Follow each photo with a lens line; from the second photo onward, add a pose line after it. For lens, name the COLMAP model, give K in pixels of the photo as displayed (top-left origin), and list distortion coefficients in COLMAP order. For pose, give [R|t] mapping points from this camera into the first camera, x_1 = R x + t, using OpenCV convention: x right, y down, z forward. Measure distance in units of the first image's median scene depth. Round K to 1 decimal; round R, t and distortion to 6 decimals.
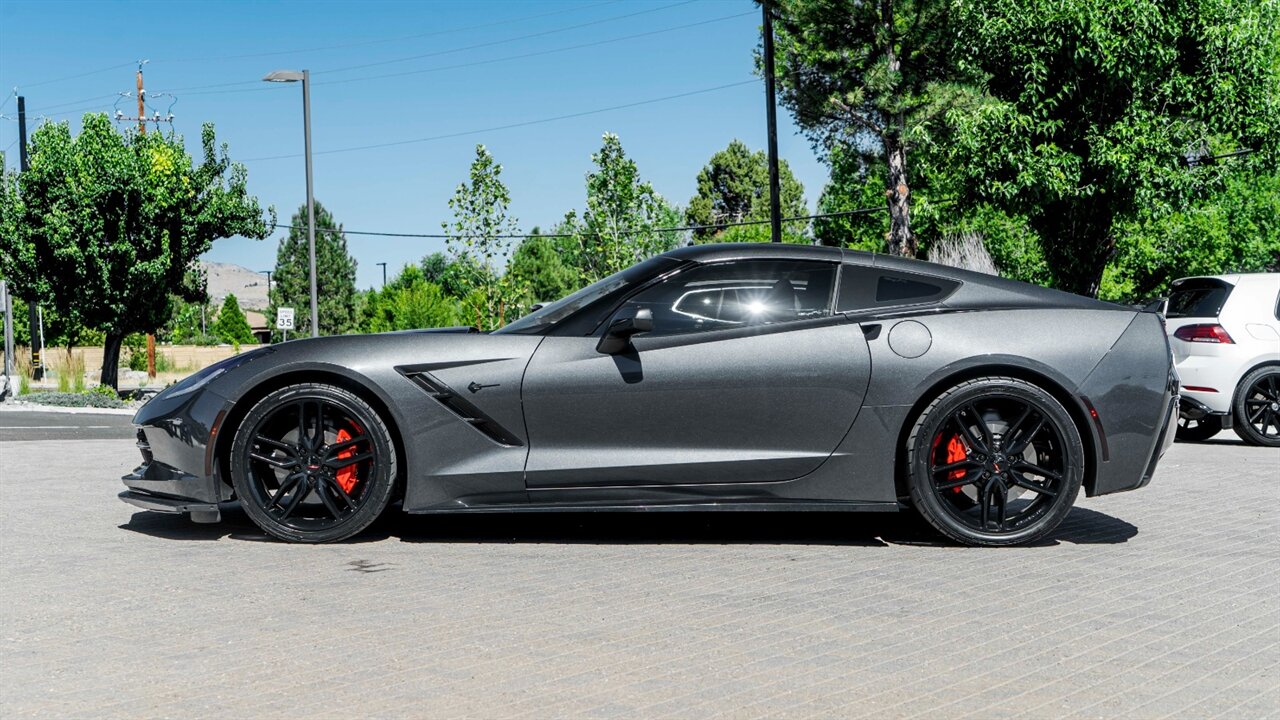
lens RADIAL K [[2580.7, 0, 640.0], [0, 2580.7, 360.0], [0, 0, 1]] dist [0.038878, 0.166341]
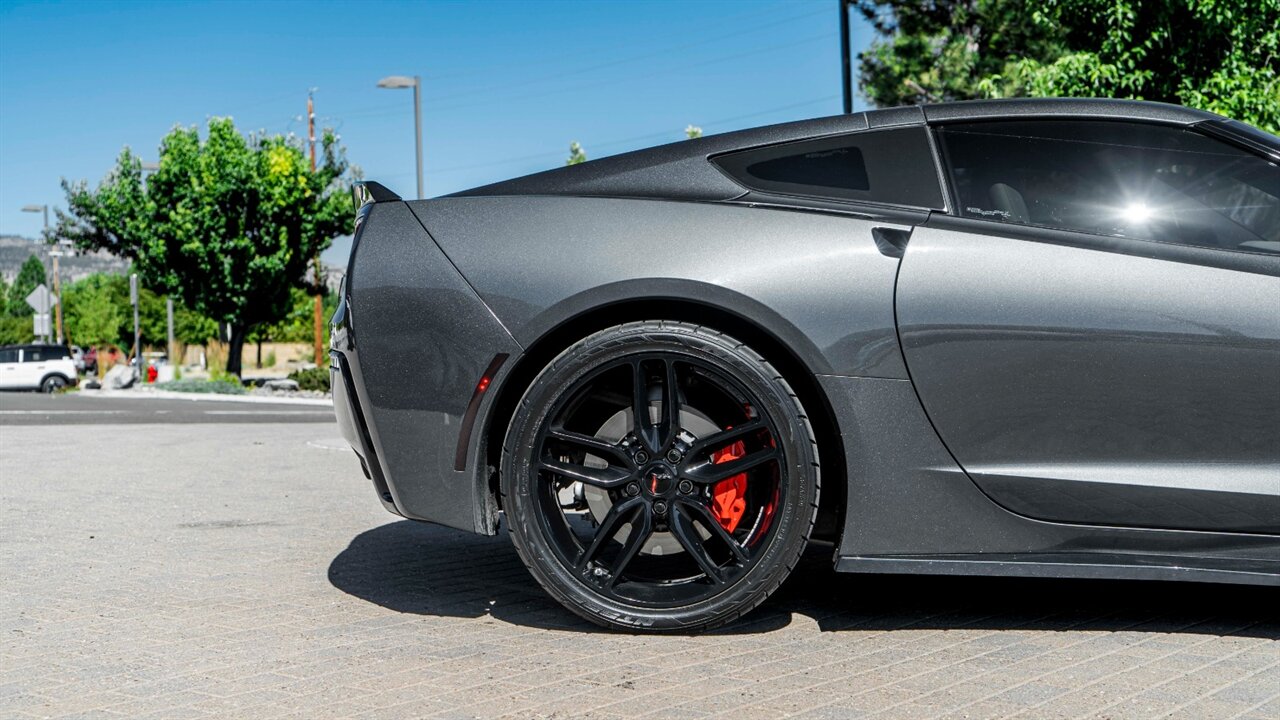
lens RADIAL K [[2158.1, 0, 612.8], [0, 2158.1, 345.3], [0, 0, 1]] dist [0.018924, 0.160267]
pose [[0.997053, 0.004774, -0.076565, 0.022409], [-0.005314, 0.999962, -0.006850, 0.004032], [0.076529, 0.007237, 0.997041, 0.151038]]
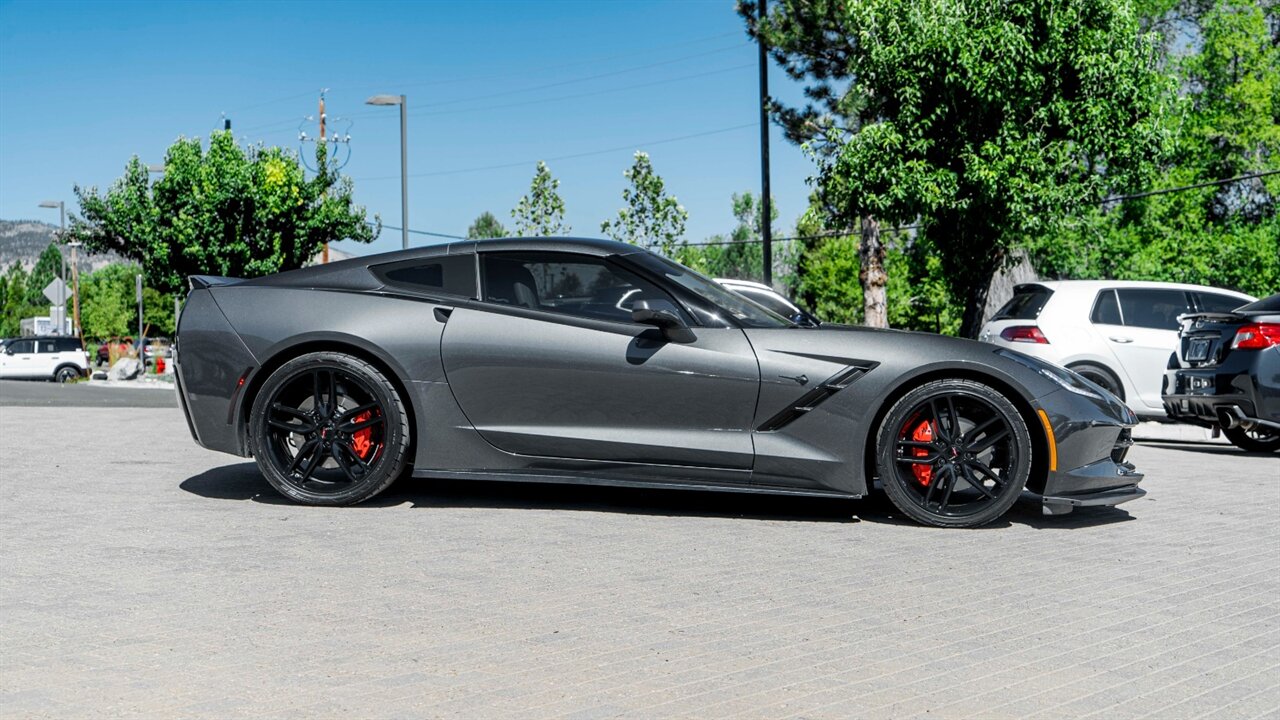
lens RADIAL K [[2262.1, 0, 609.3], [0, 2262.1, 364.2], [0, 0, 1]] dist [0.019313, 0.173990]
pose [[0.994991, 0.021984, -0.097521, 0.073377], [-0.021773, 0.999758, 0.003222, 0.001652], [0.097568, -0.001082, 0.995228, 0.017320]]
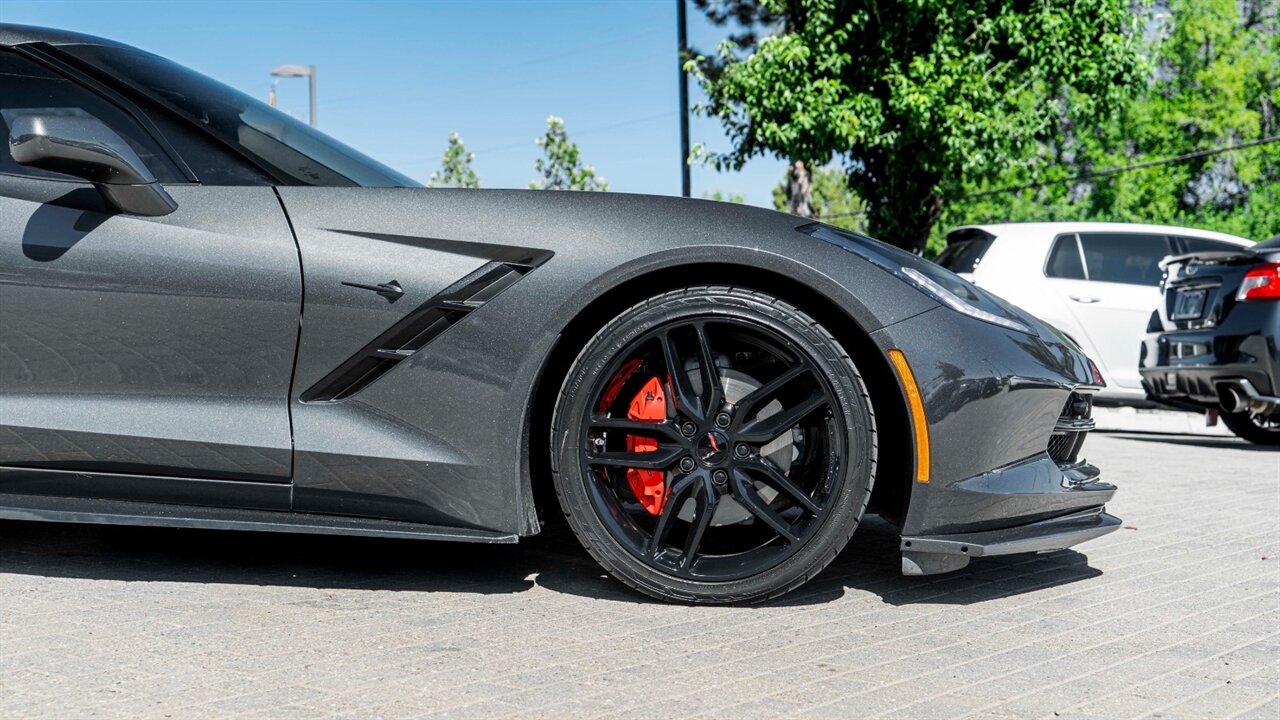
lens RADIAL K [[2160.6, 0, 640.3], [0, 2160.6, 389.8], [0, 0, 1]] dist [0.024709, 0.109575]
pose [[0.996547, 0.017558, -0.081157, 0.092655], [-0.016582, 0.999782, 0.012691, 0.007318], [0.081362, -0.011302, 0.996621, 0.160391]]
